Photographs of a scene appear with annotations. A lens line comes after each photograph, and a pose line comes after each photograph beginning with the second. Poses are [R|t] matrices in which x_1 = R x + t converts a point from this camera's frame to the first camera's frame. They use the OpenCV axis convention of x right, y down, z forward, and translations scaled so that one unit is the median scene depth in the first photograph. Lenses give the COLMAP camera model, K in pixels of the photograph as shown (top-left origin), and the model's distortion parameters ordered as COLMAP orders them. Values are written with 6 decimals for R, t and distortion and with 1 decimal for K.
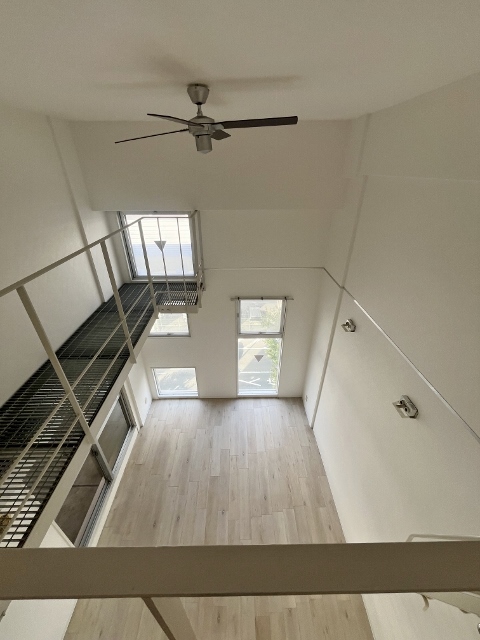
lens RADIAL K [[258.6, 0, 239.4], [0, 258.6, 321.5], [0, 0, 1]] dist [0.001252, -0.000261]
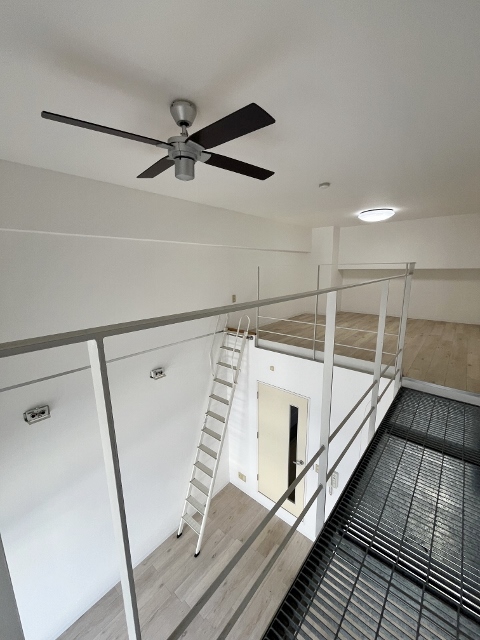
lens RADIAL K [[258.6, 0, 240.3], [0, 258.6, 321.2], [0, 0, 1]] dist [0.001252, -0.000261]
pose [[-0.745736, -0.120602, 0.655235, -0.352976], [0.357432, 0.757544, 0.546233, -0.292431], [-0.562246, 0.641547, -0.521821, 0.669521]]
